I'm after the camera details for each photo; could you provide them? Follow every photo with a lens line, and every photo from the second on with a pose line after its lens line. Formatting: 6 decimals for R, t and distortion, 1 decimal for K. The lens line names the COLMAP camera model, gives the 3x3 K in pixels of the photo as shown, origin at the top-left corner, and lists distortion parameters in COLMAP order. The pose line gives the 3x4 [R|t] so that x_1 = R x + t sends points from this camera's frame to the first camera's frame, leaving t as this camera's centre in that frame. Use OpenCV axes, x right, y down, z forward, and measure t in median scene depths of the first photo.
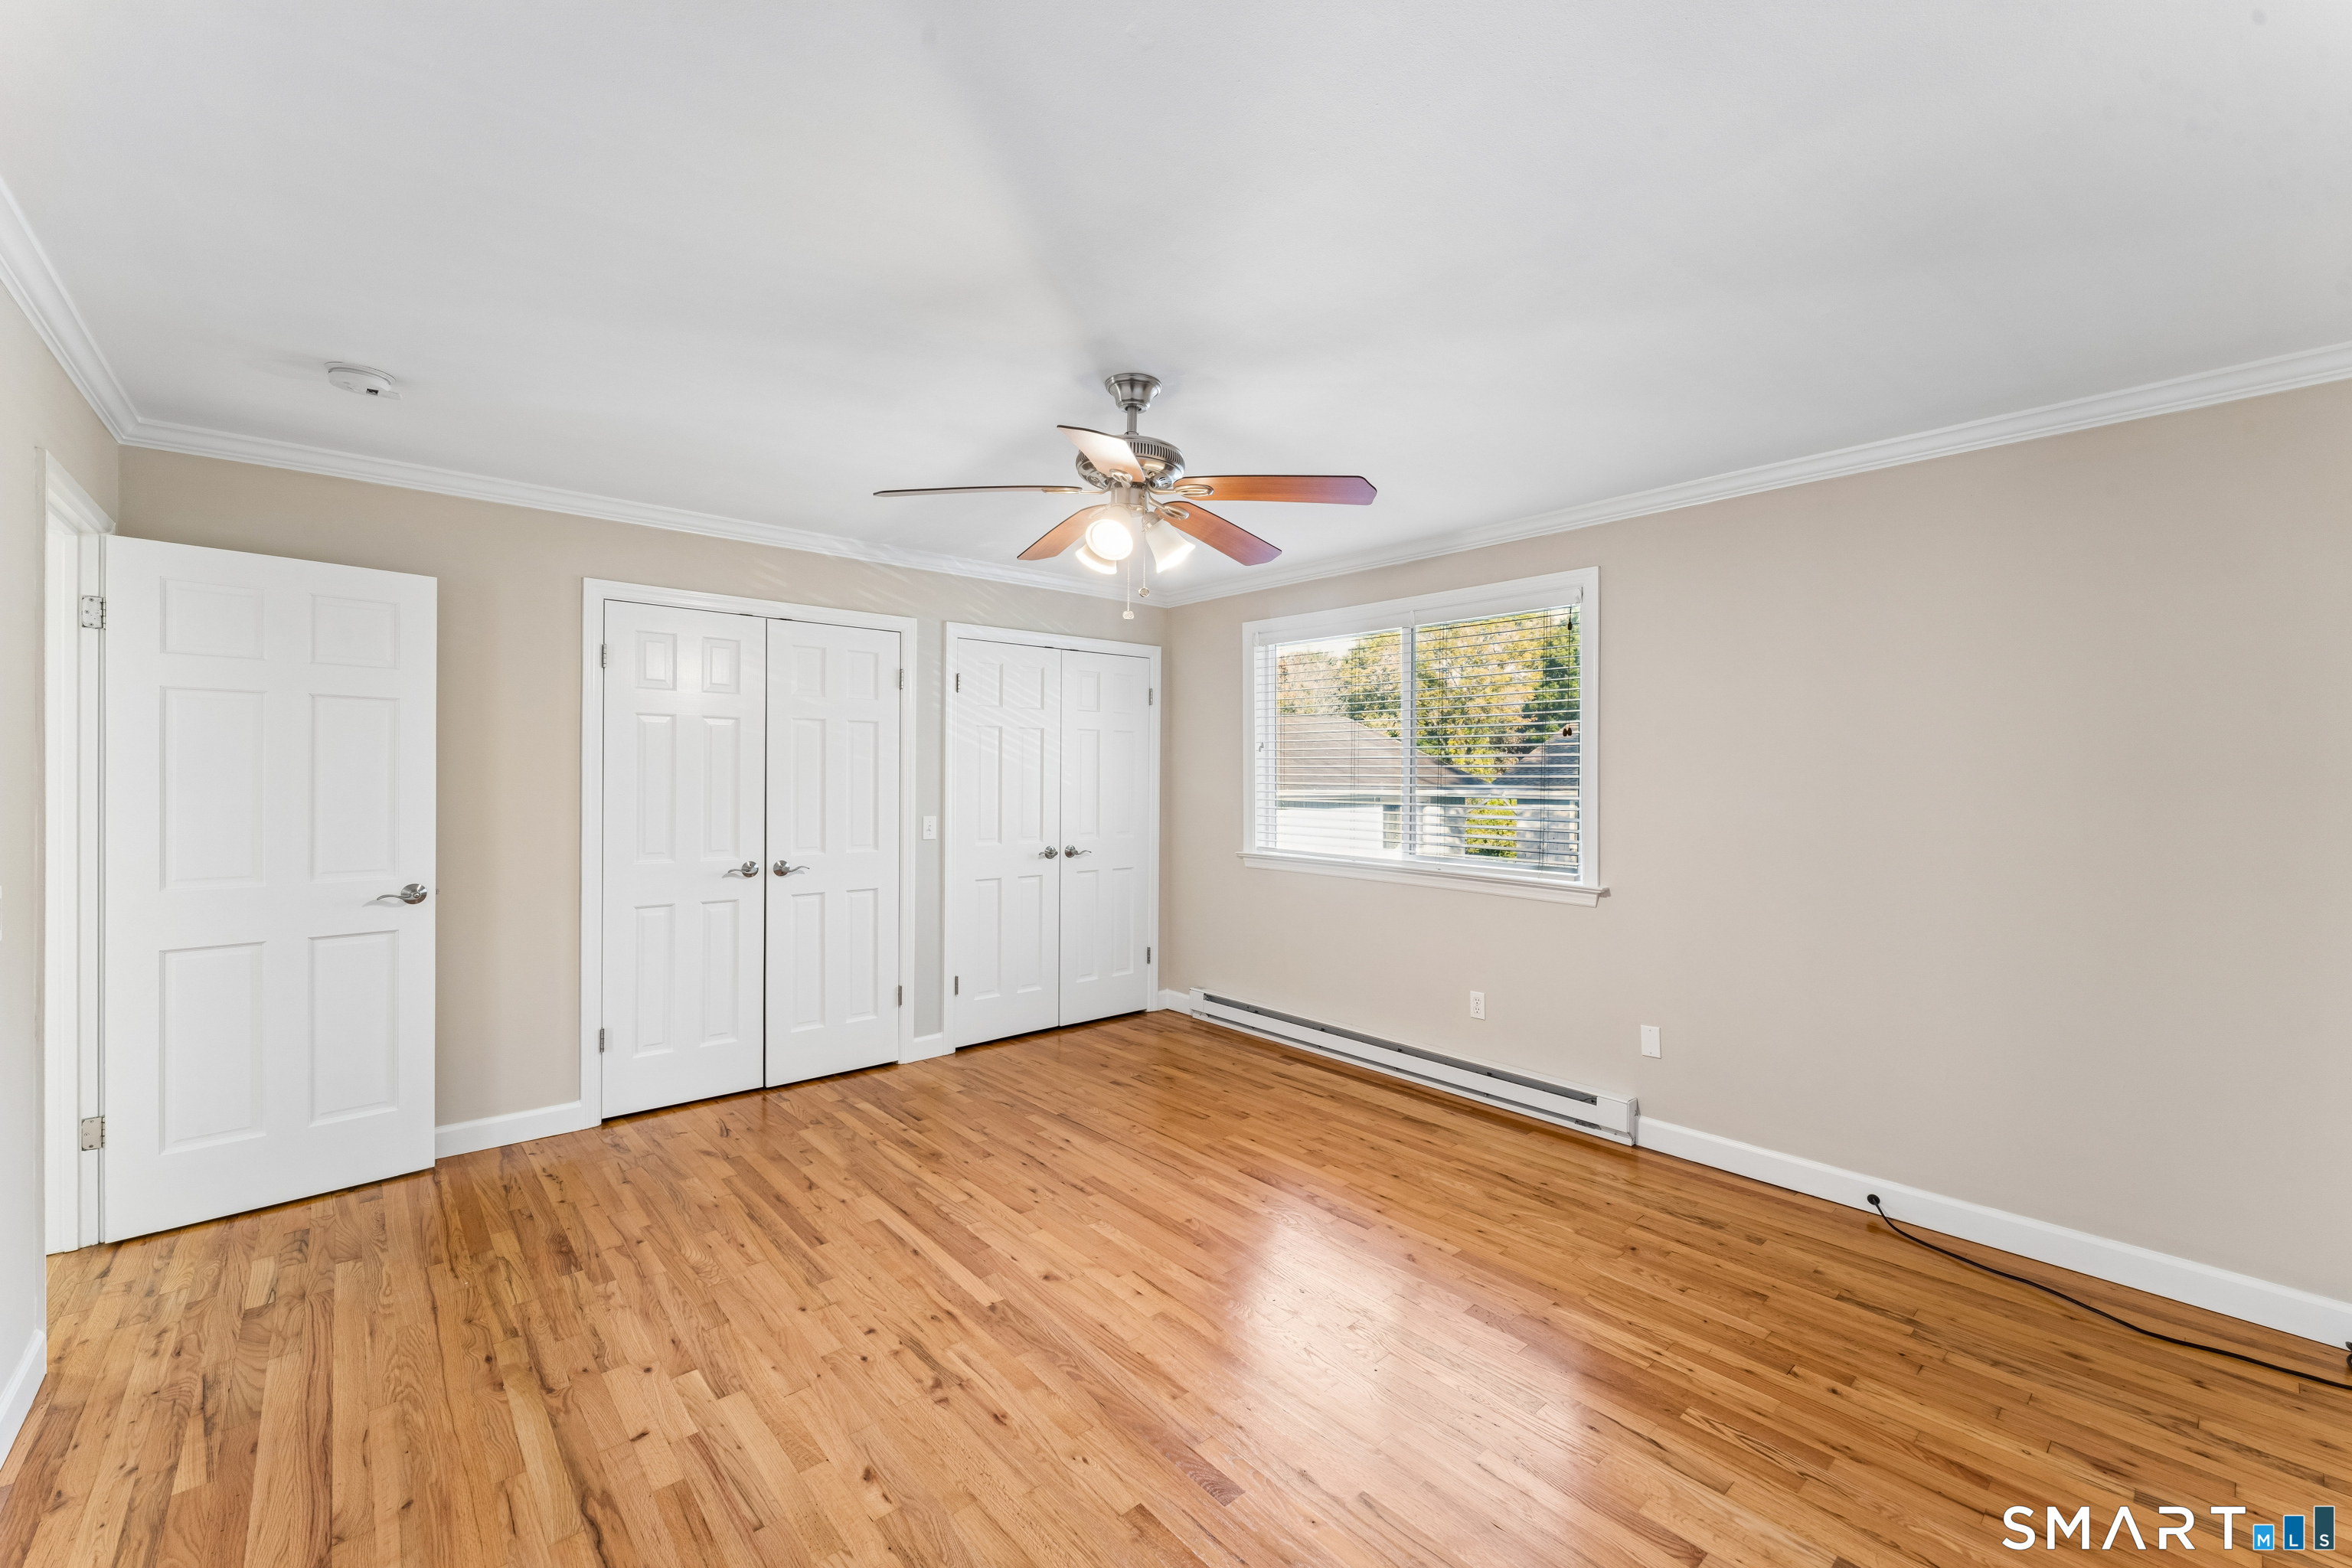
lens RADIAL K [[947.7, 0, 1178.7], [0, 947.7, 787.3], [0, 0, 1]] dist [-0.002424, -0.000243]
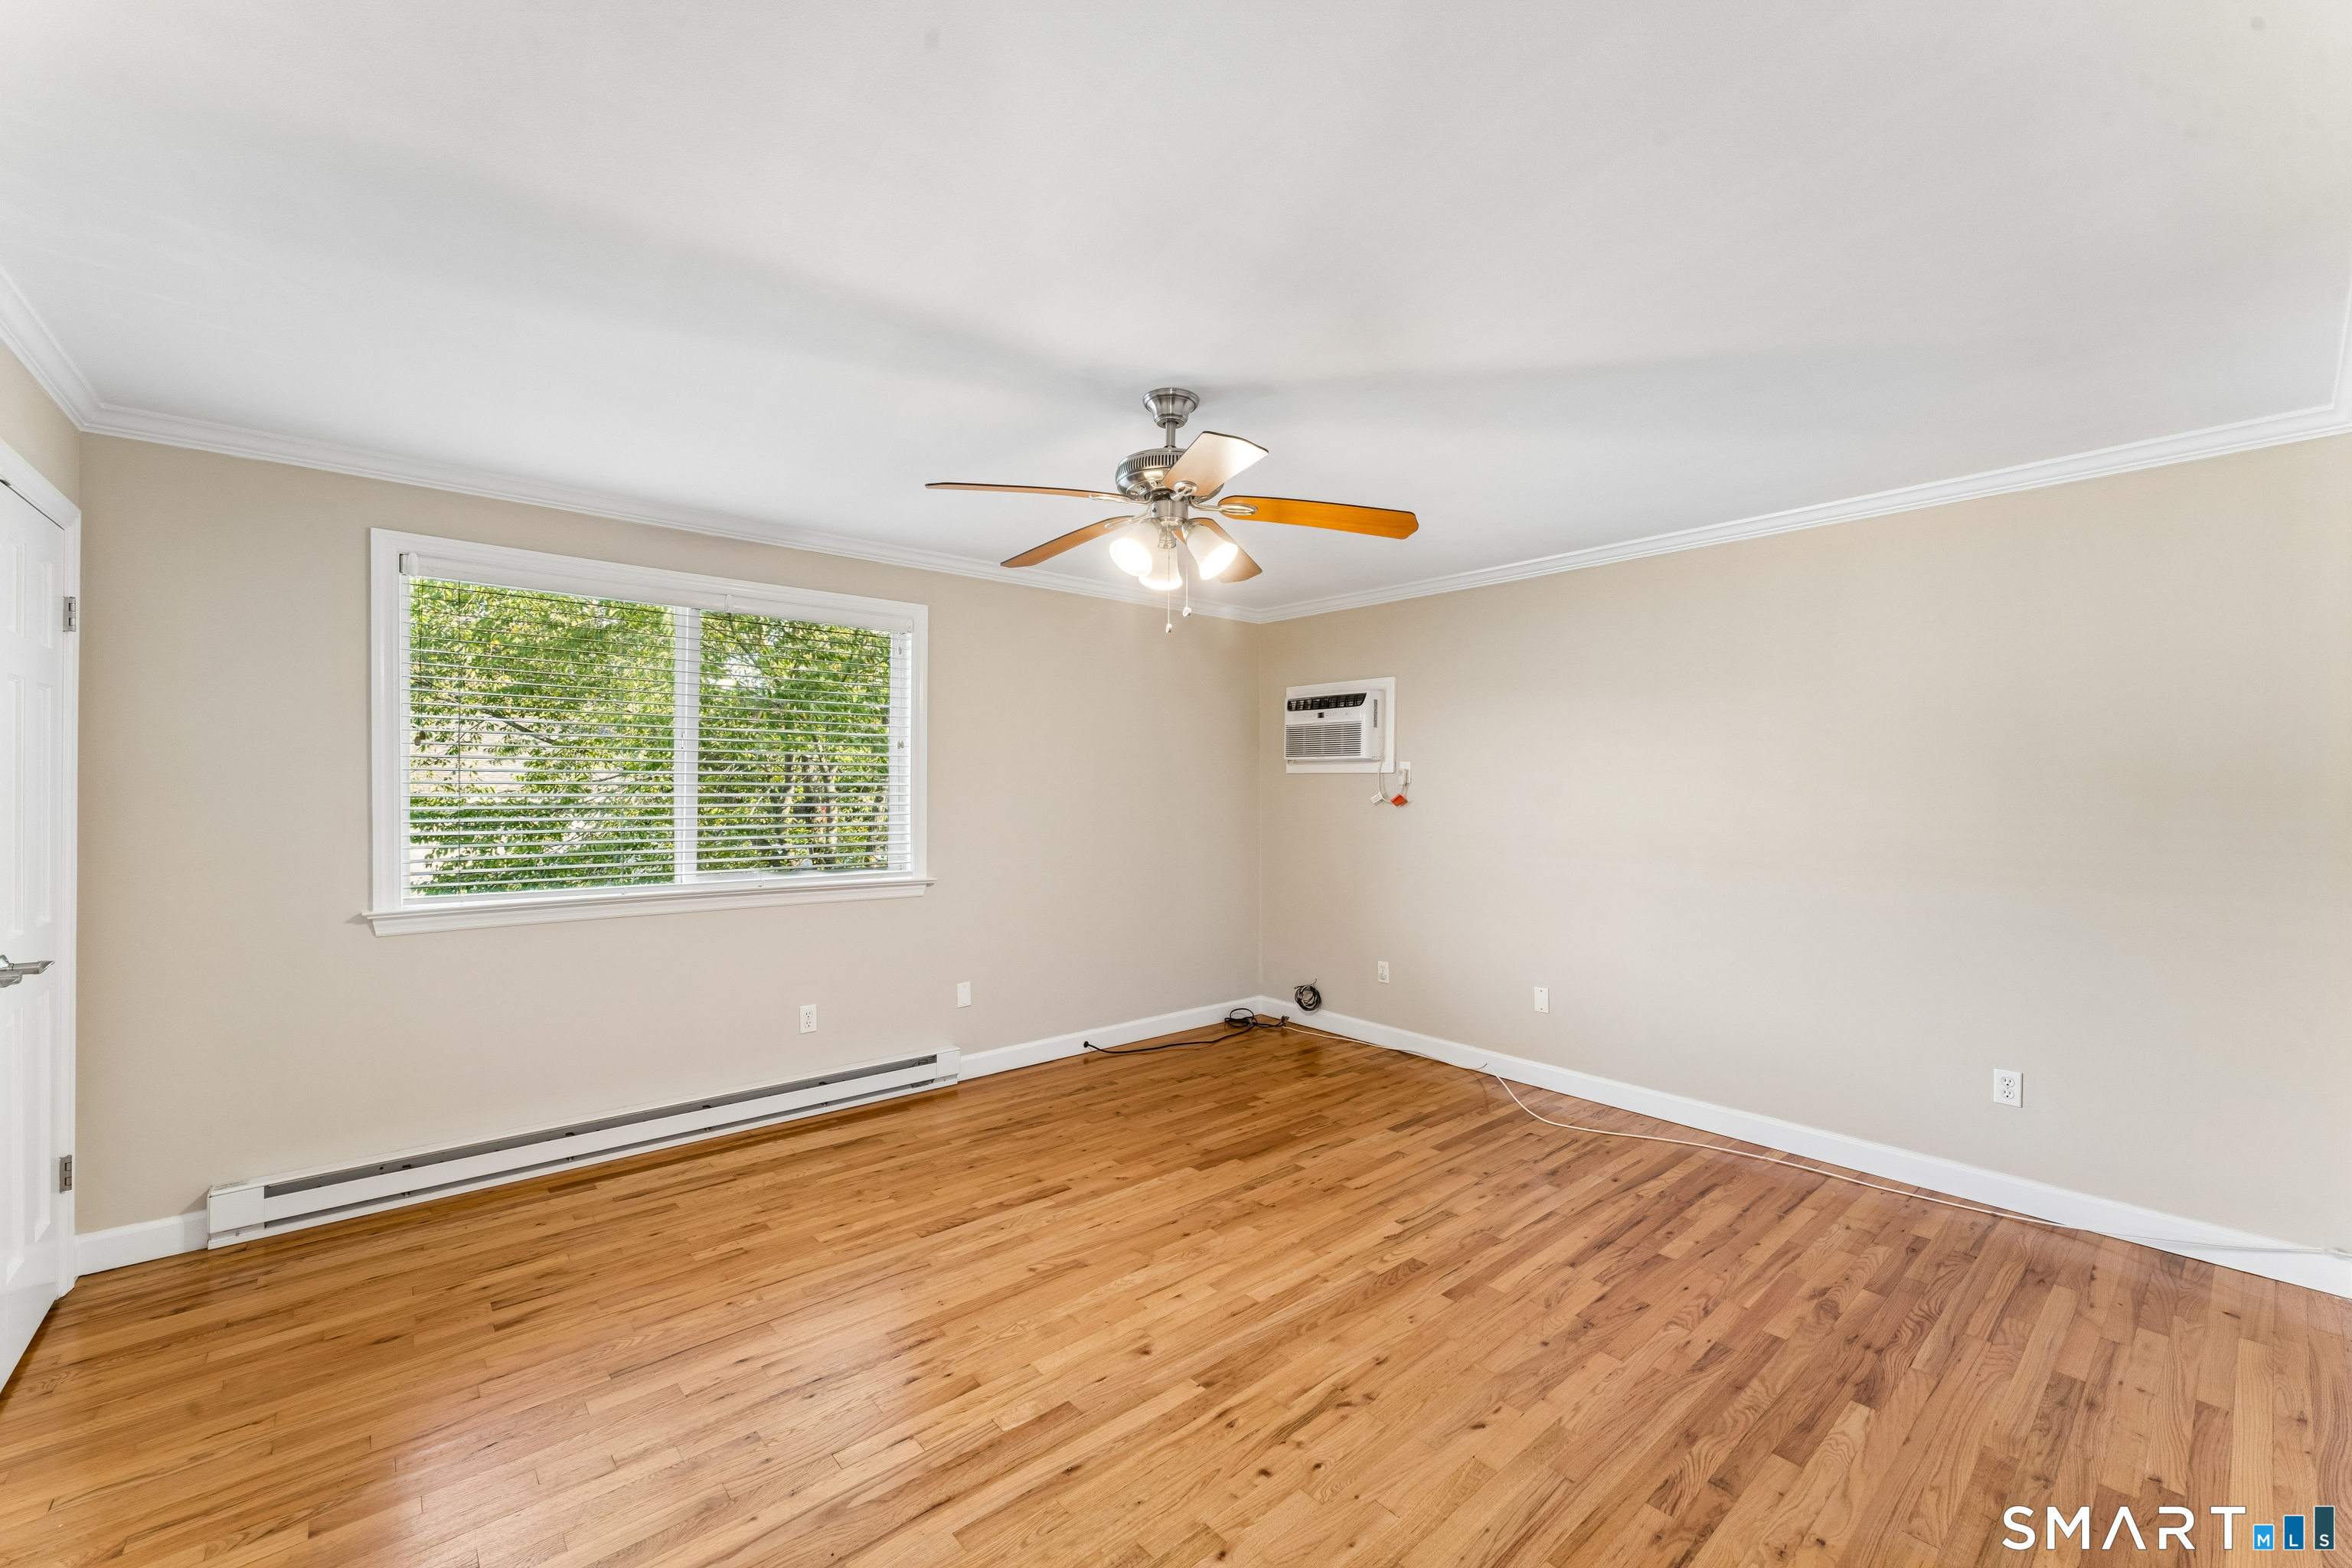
lens RADIAL K [[947.7, 0, 1178.7], [0, 947.7, 787.3], [0, 0, 1]] dist [-0.002424, -0.000243]
pose [[0.007608, -0.008948, 0.999931, -0.727654], [0.009577, 0.999915, 0.008875, -0.013828], [-0.999925, 0.009509, 0.007693, 0.681699]]
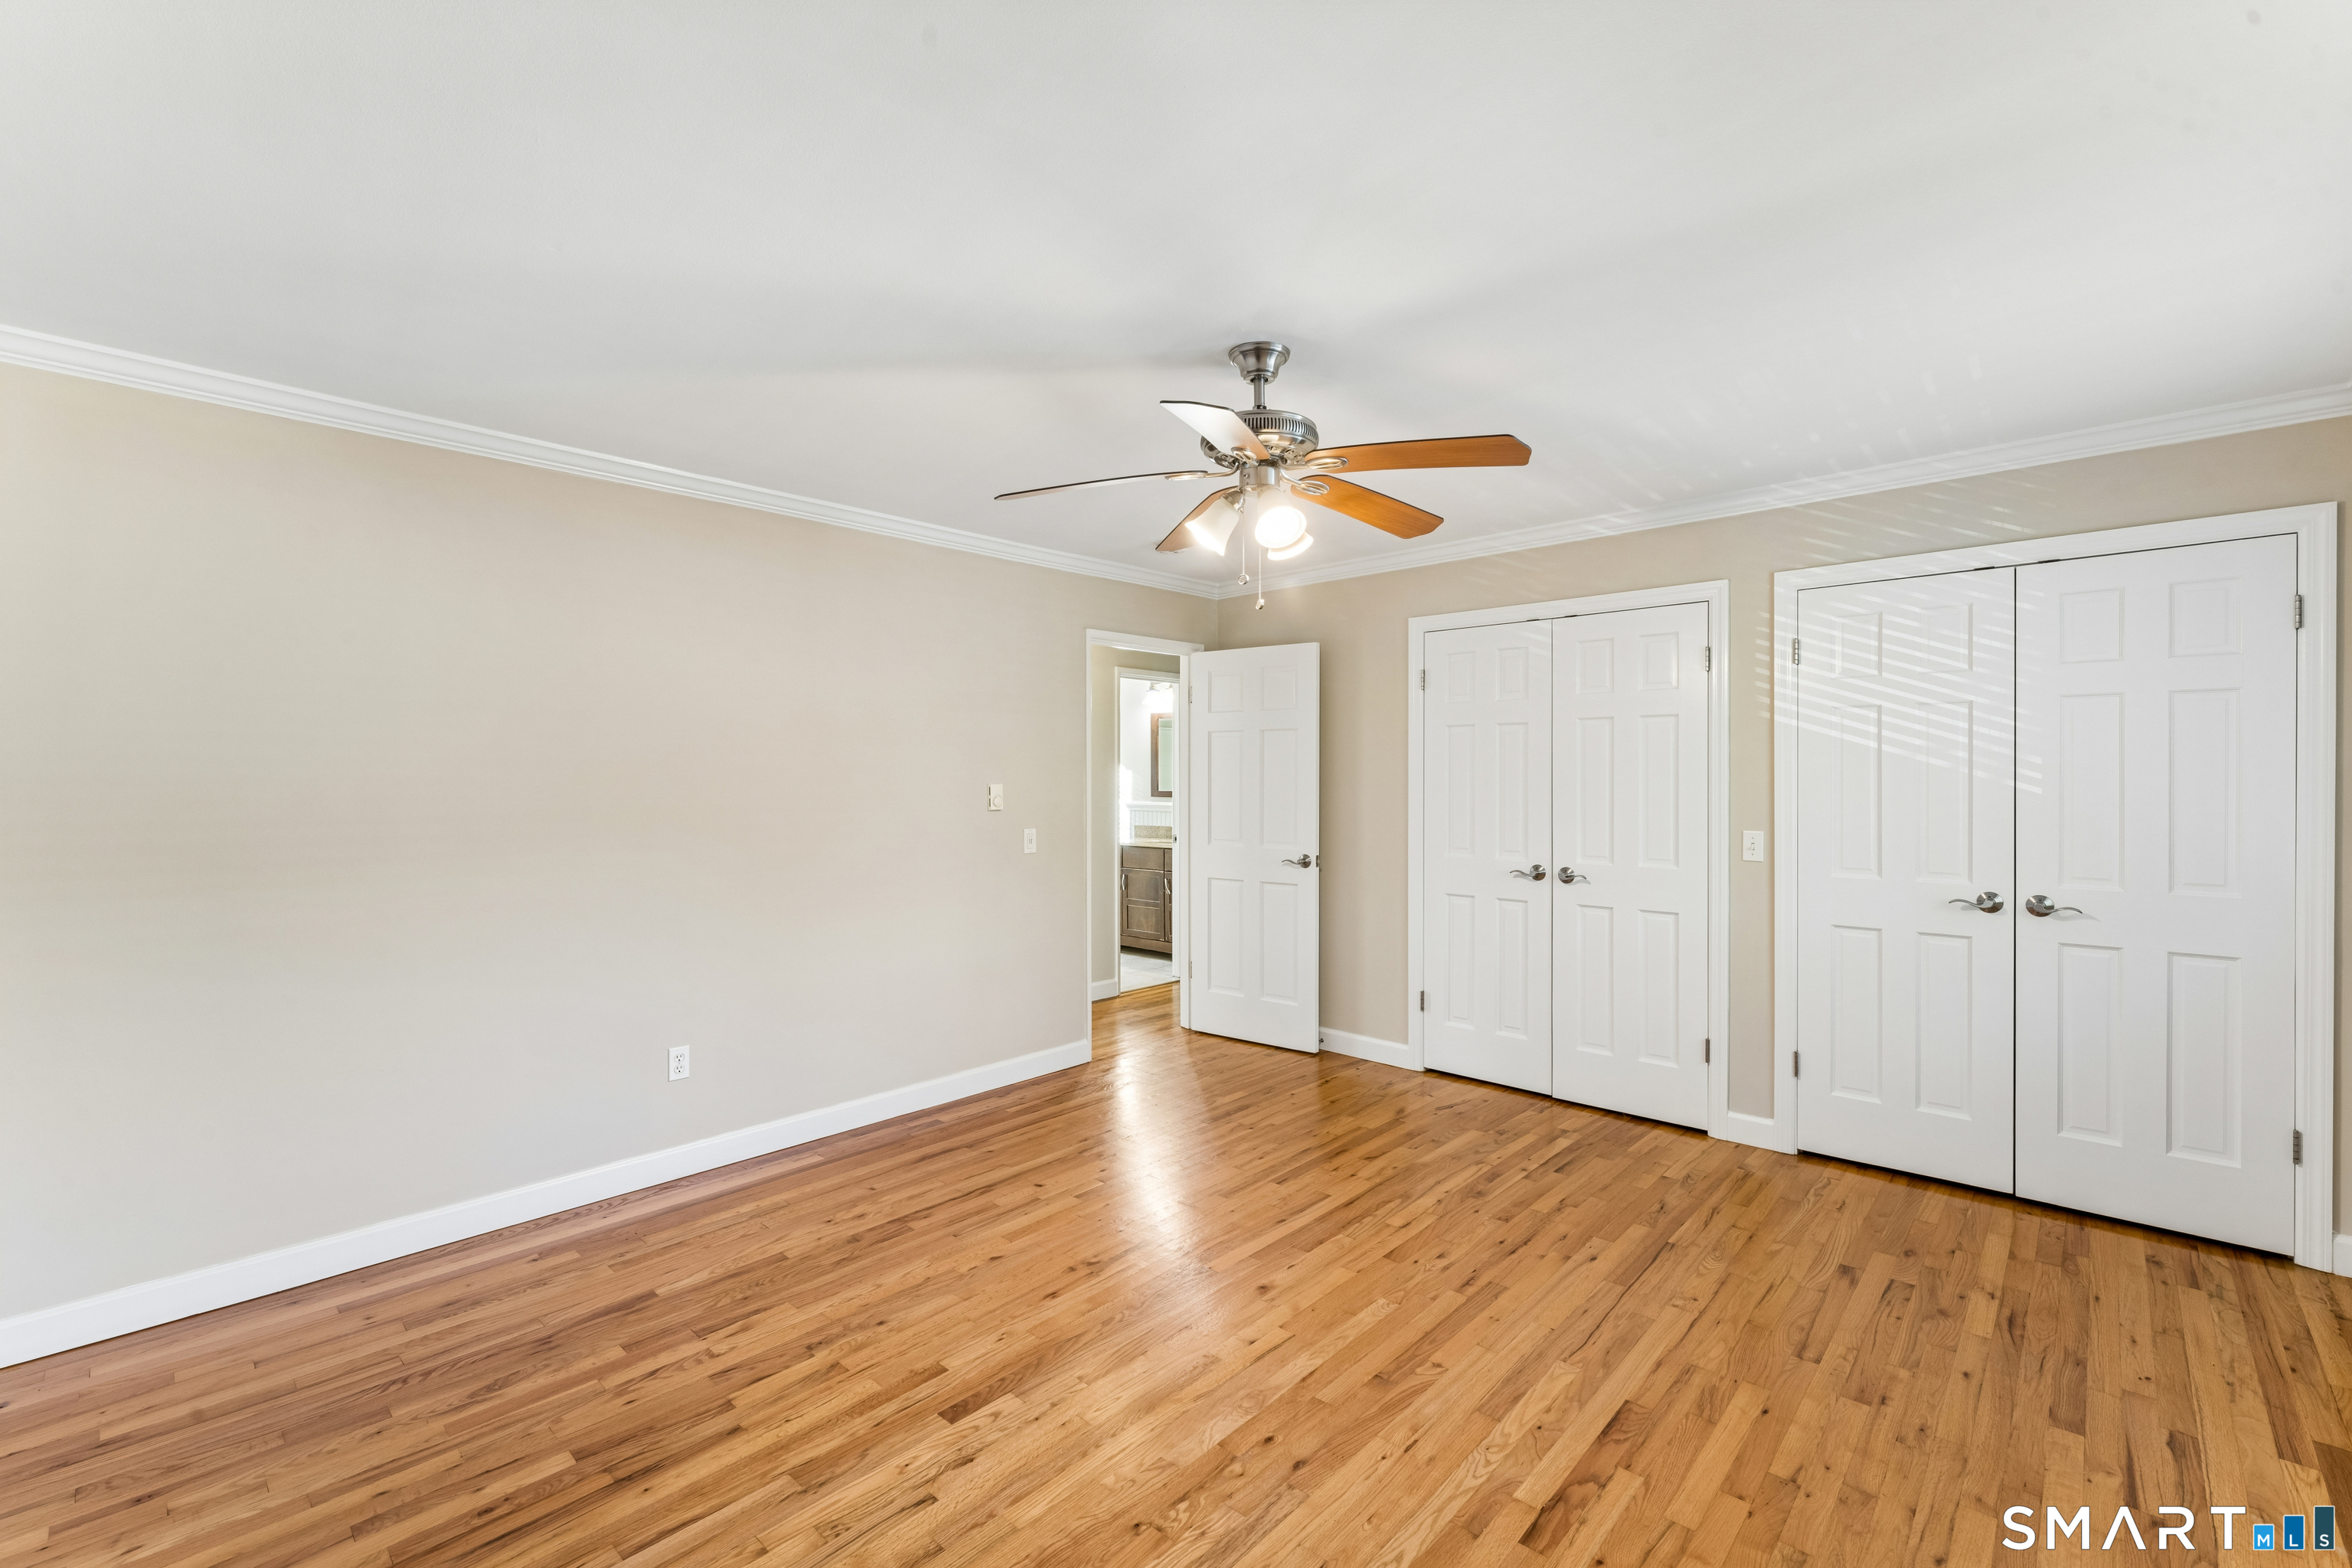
lens RADIAL K [[1004.2, 0, 1176.0], [0, 1004.2, 784.0], [0, 0, 1]] dist [-0.001543, -0.000650]
pose [[0.098219, -0.001215, -0.995164, 0.632419], [-0.010675, 0.999940, -0.002275, -0.000820], [0.995108, 0.010847, 0.098200, 0.571569]]
